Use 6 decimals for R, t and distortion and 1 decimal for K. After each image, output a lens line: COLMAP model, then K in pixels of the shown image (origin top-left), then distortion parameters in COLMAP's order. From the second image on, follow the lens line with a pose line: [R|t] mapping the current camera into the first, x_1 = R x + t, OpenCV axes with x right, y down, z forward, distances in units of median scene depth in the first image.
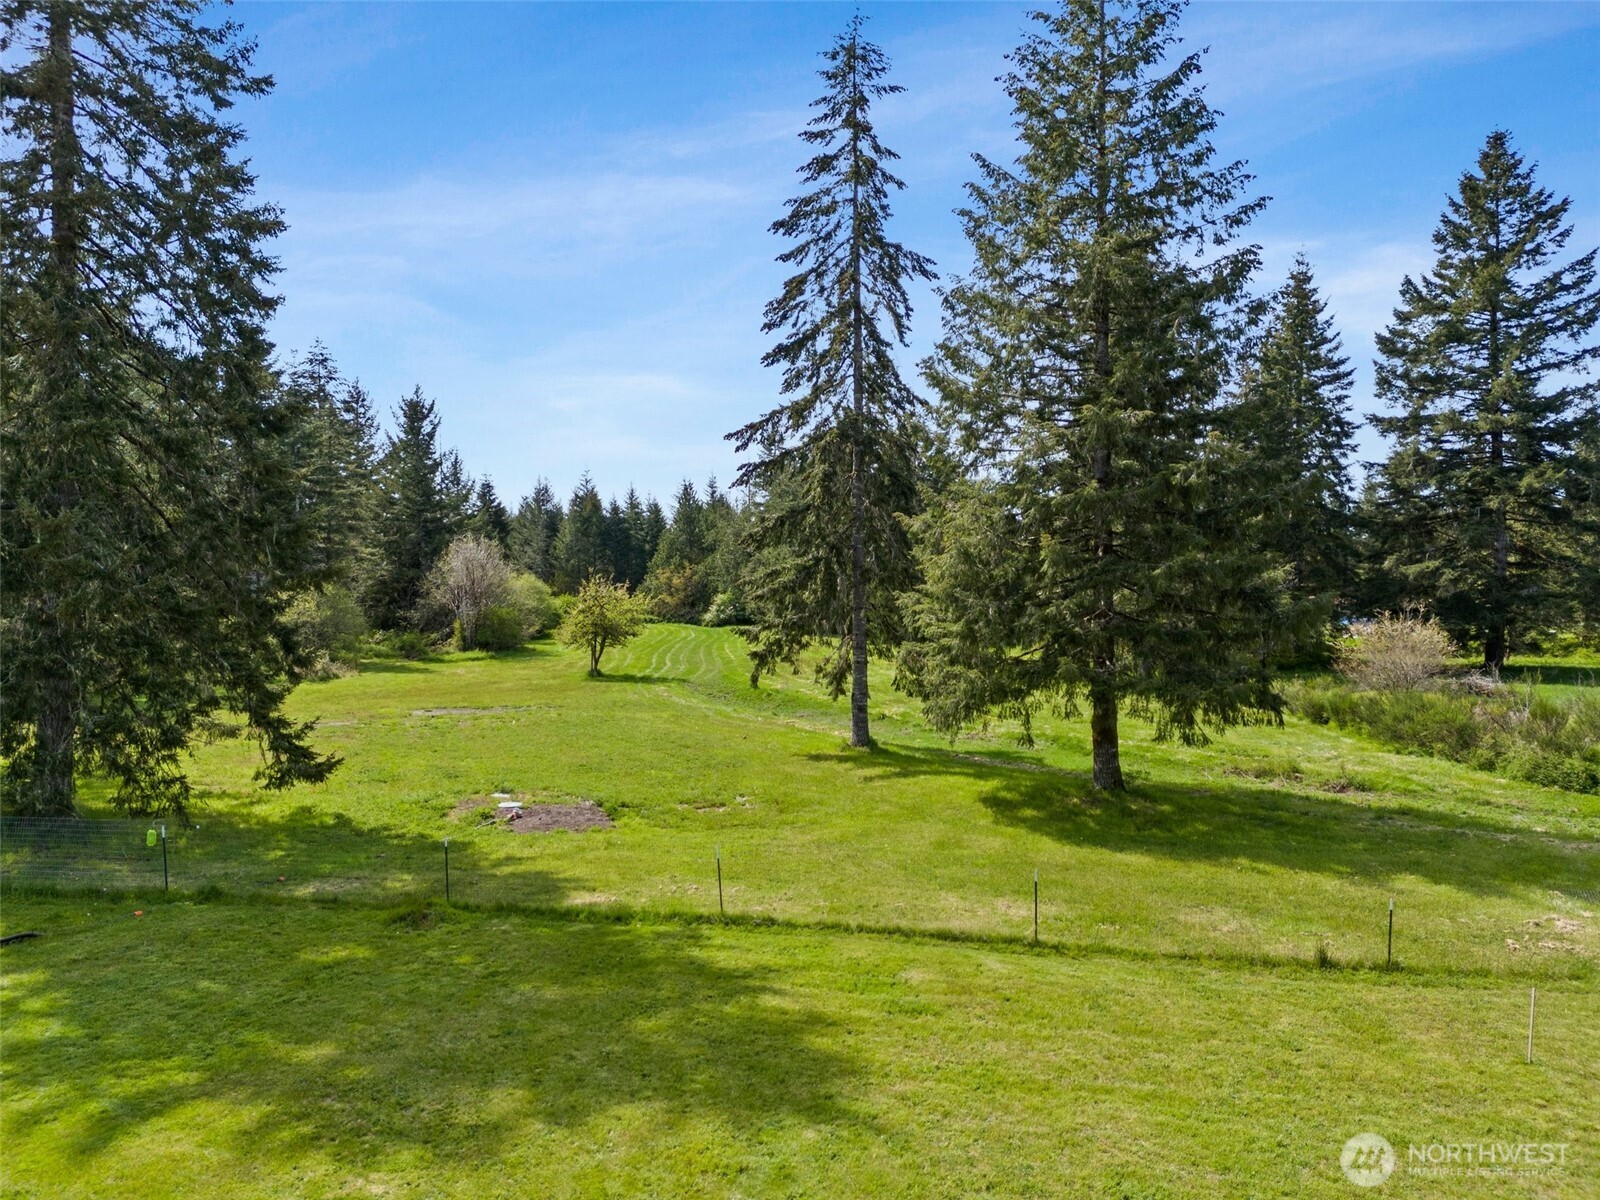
lens RADIAL K [[1166.9, 0, 800.0], [0, 1166.9, 600.0], [0, 0, 1]] dist [0.097692, -0.104973]
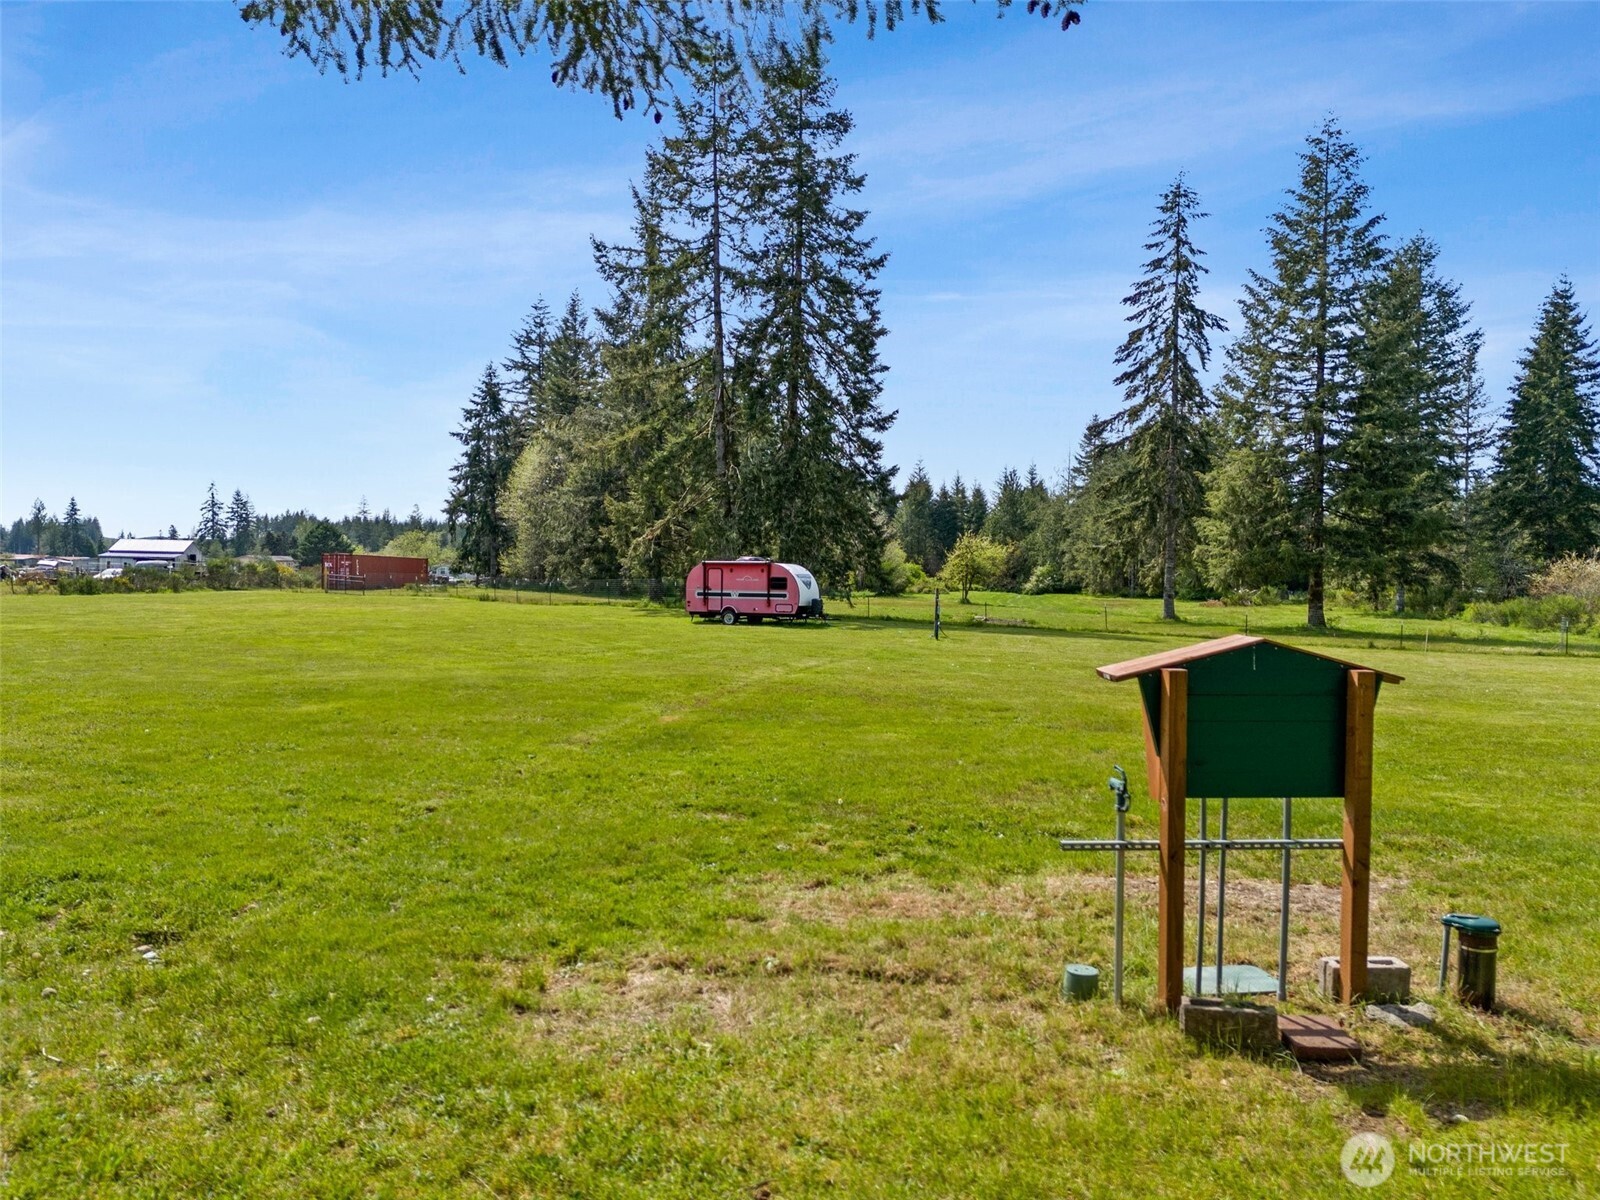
lens RADIAL K [[1206.1, 0, 800.0], [0, 1206.1, 600.0], [0, 0, 1]] dist [0.071221, -0.073229]
pose [[0.970530, 0.029562, -0.239161, -0.042885], [-0.029355, 0.999559, 0.004430, 0.106934], [0.239187, 0.002721, 0.970970, -0.758048]]
